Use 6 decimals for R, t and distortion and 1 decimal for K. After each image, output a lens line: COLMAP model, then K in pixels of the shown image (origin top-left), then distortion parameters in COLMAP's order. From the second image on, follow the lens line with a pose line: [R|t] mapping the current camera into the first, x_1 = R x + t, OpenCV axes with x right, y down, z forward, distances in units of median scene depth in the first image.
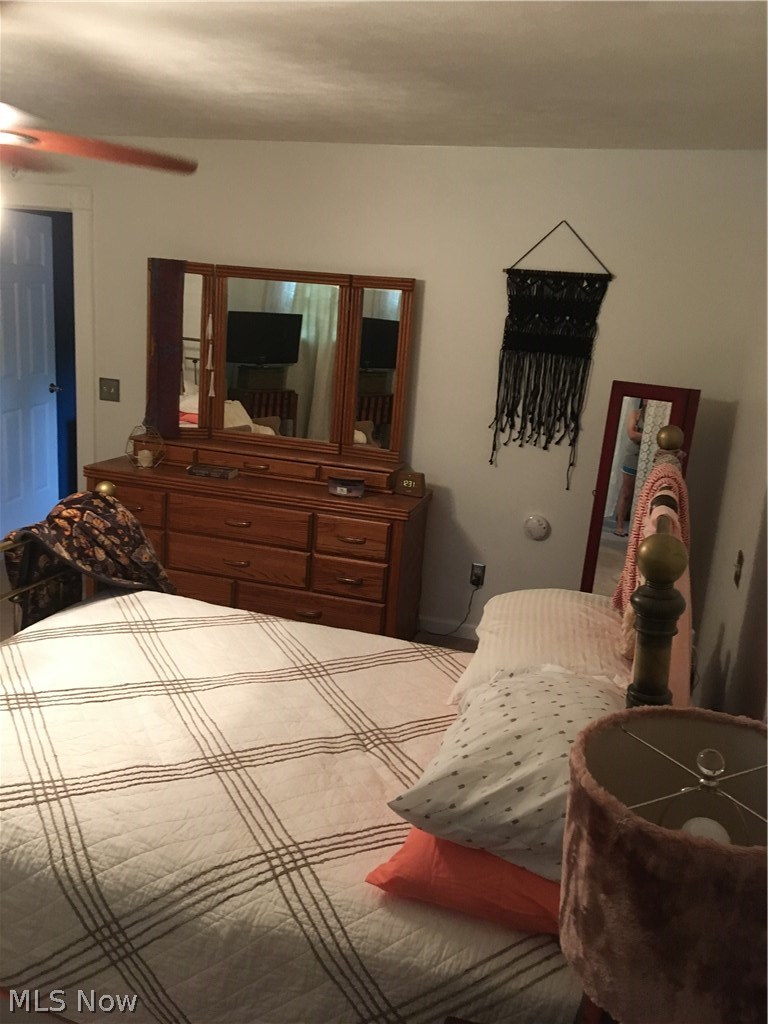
lens RADIAL K [[845.8, 0, 384.0], [0, 845.8, 512.0], [0, 0, 1]] dist [0.003456, 0.001515]
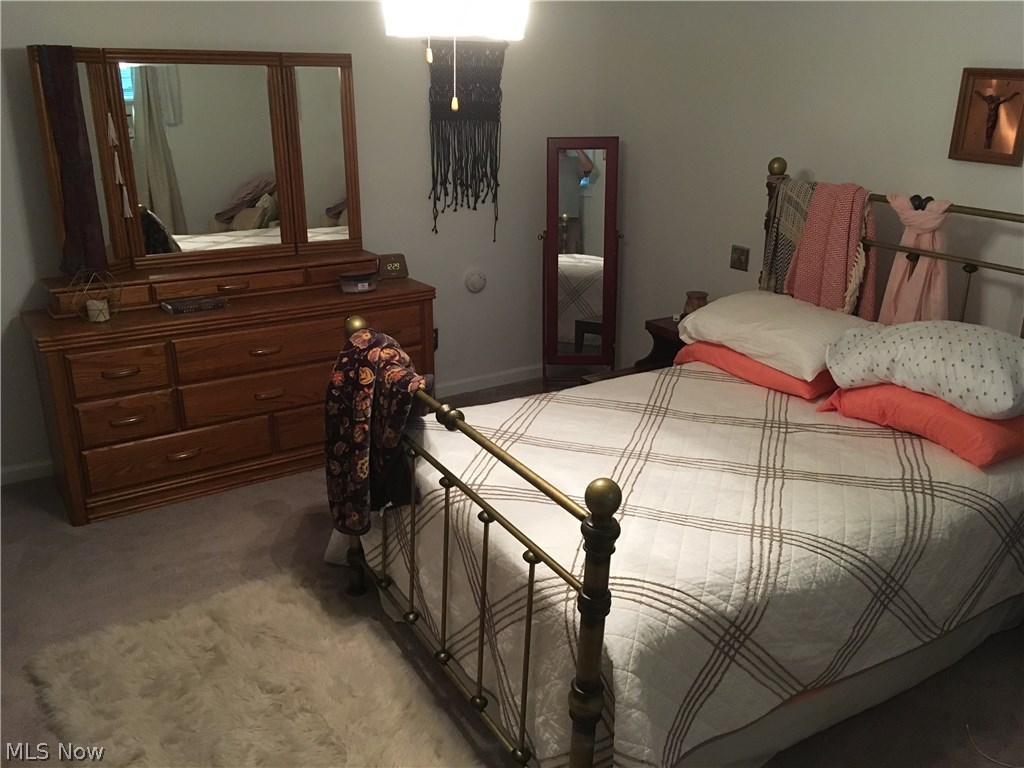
lens RADIAL K [[855.0, 0, 512.0], [0, 855.0, 384.0], [0, 0, 1]] dist [0.044493, -0.004543]
pose [[0.672156, -0.310692, 0.672069, -0.603606], [0.221428, 0.950508, 0.217956, -0.091206], [-0.706524, 0.002314, 0.707685, 0.177998]]
